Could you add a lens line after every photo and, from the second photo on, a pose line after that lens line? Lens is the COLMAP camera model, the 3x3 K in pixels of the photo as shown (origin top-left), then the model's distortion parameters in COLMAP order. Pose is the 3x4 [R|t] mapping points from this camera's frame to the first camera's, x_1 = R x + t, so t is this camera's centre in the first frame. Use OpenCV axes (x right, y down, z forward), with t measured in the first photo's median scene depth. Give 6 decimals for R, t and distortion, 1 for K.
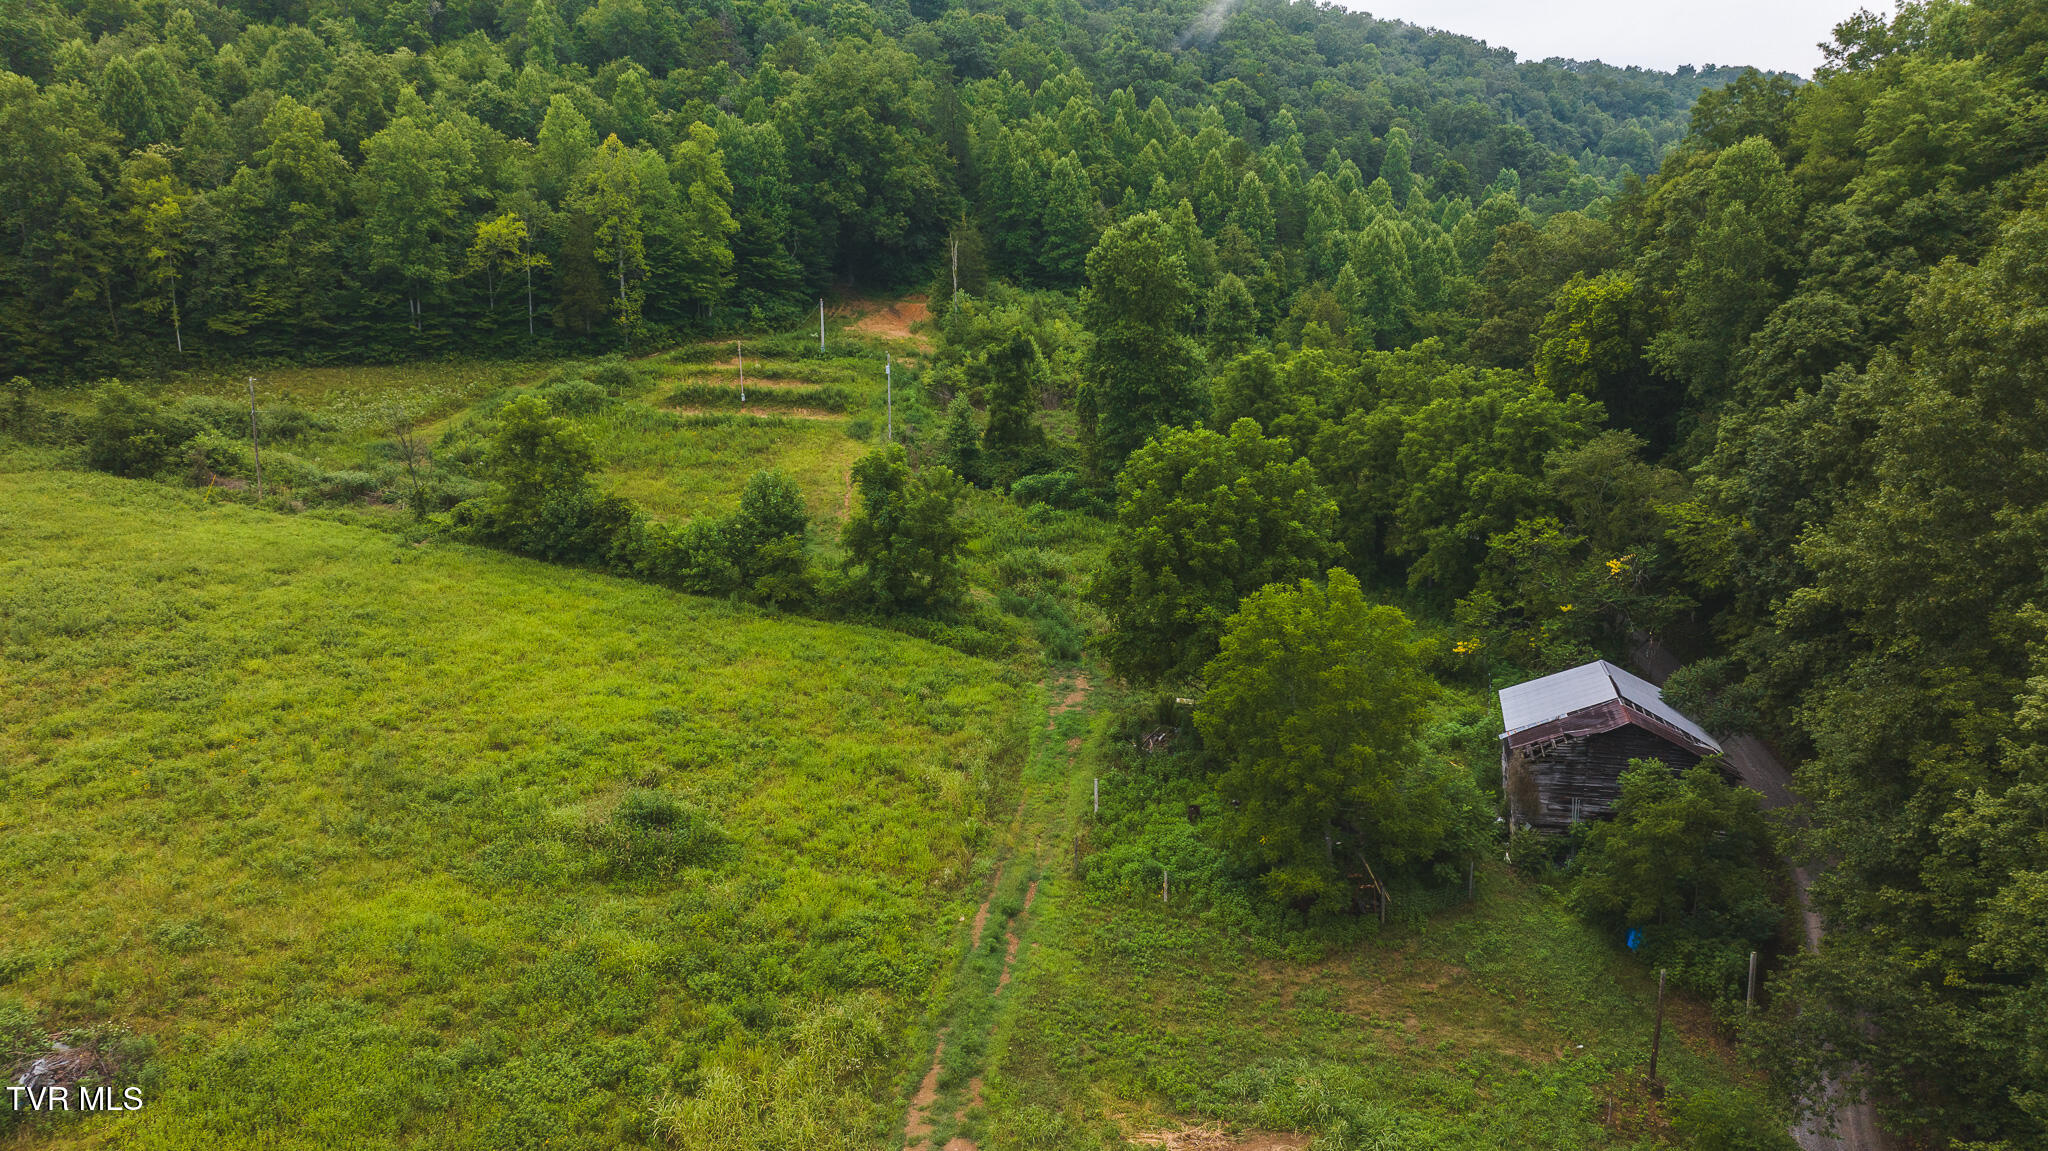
lens RADIAL K [[1430.9, 0, 1015.7], [0, 1430.9, 595.6], [0, 0, 1]] dist [-0.041955, 0.040041]
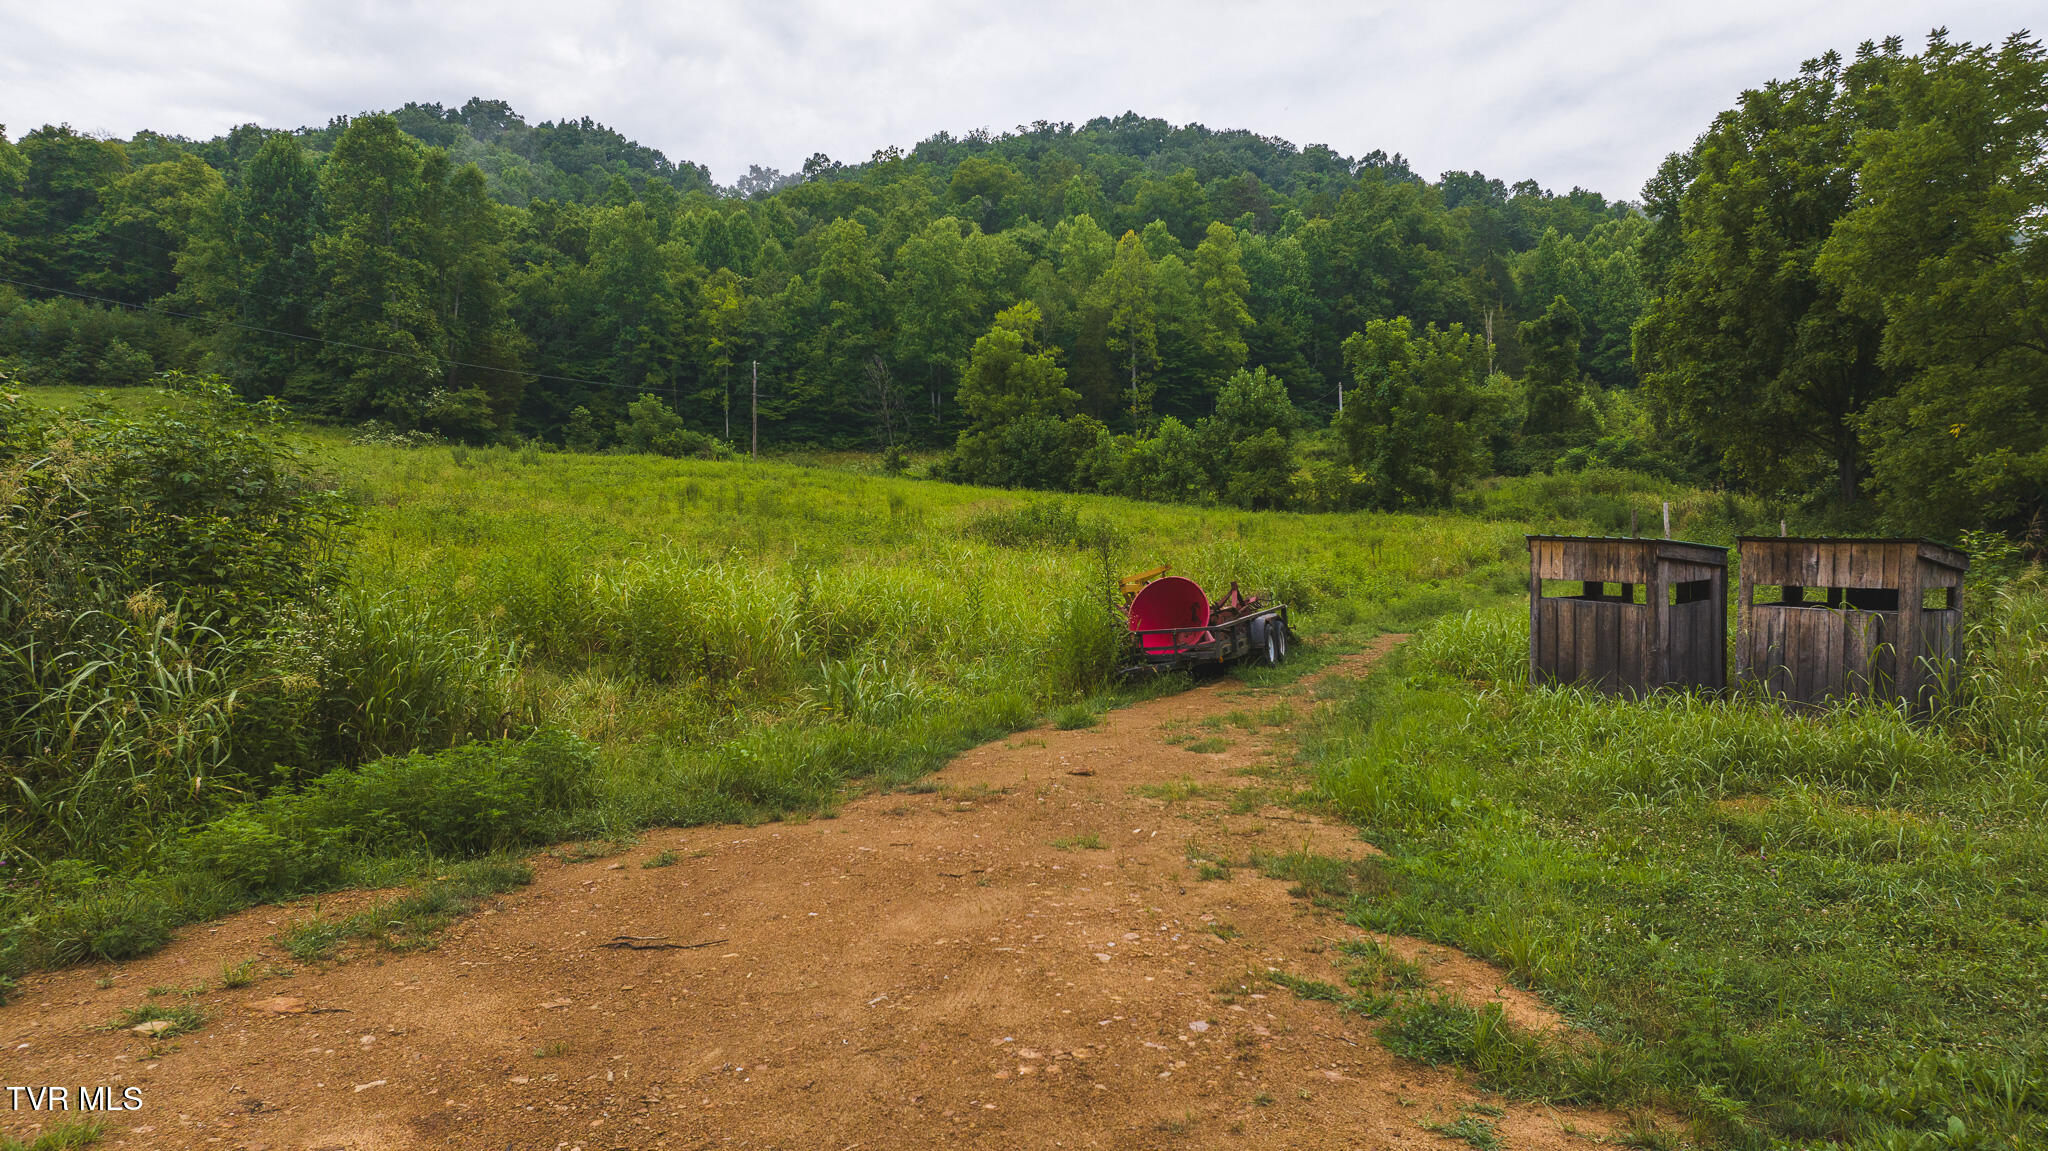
lens RADIAL K [[1430.9, 0, 1012.3], [0, 1430.9, 606.4], [0, 0, 1]] dist [-0.041955, 0.040041]
pose [[0.928593, -0.018661, -0.370629, 0.007984], [-0.065736, 0.974669, -0.213772, 0.167073], [0.365230, 0.222871, 0.903845, 0.129538]]
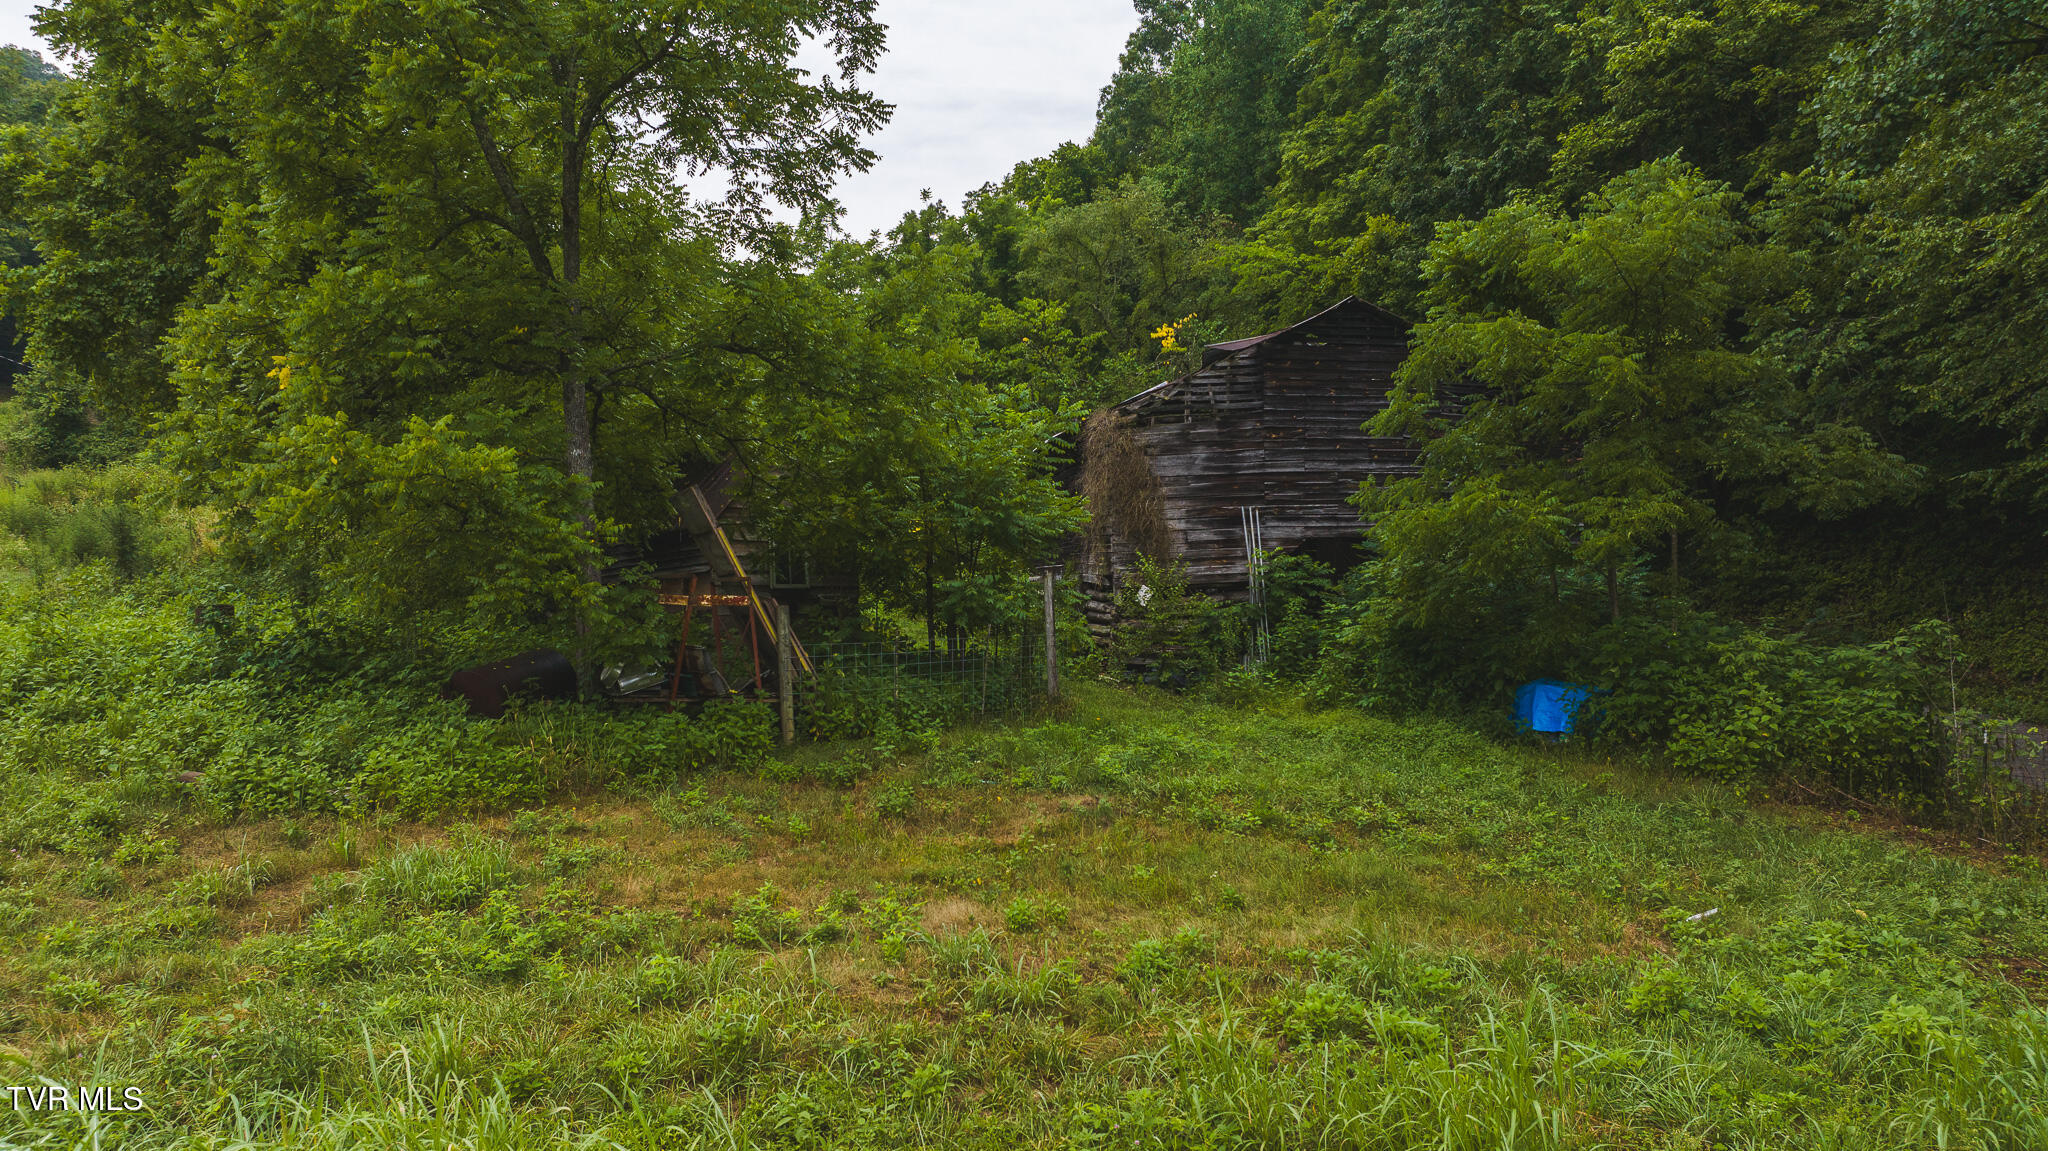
lens RADIAL K [[1430.9, 0, 1031.0], [0, 1430.9, 579.0], [0, 0, 1]] dist [-0.041955, 0.040041]
pose [[0.913045, 0.008023, 0.407781, 0.079290], [0.095507, 0.967803, -0.232887, 0.113783], [-0.396520, 0.251582, 0.882881, 0.307212]]
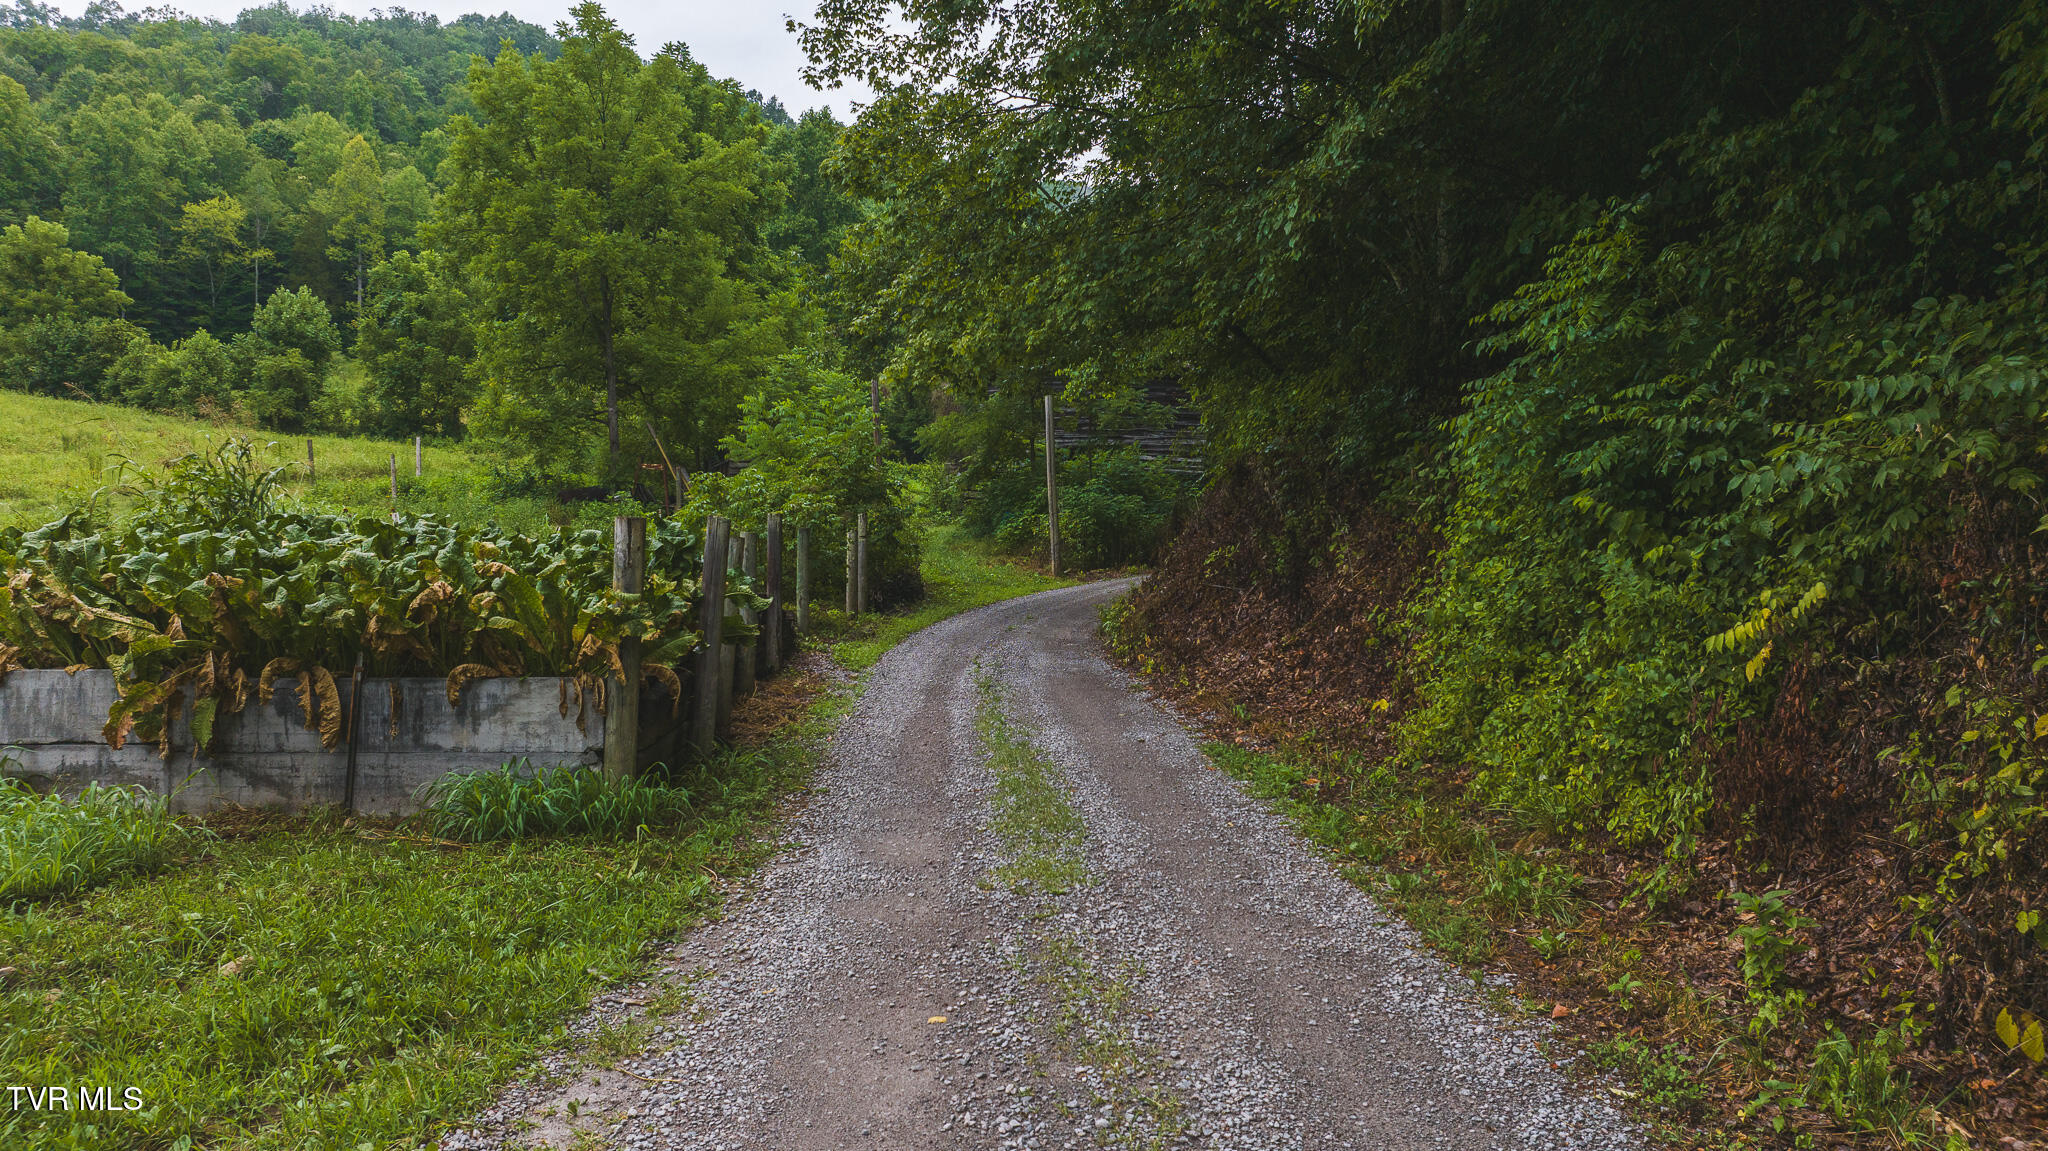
lens RADIAL K [[1430.9, 0, 1035.8], [0, 1430.9, 575.7], [0, 0, 1]] dist [-0.041955, 0.040041]
pose [[0.999867, 0.012760, 0.010191, 0.181179], [-0.010411, 0.978882, -0.204161, 0.169736], [-0.012581, 0.204028, 0.978884, 0.128678]]
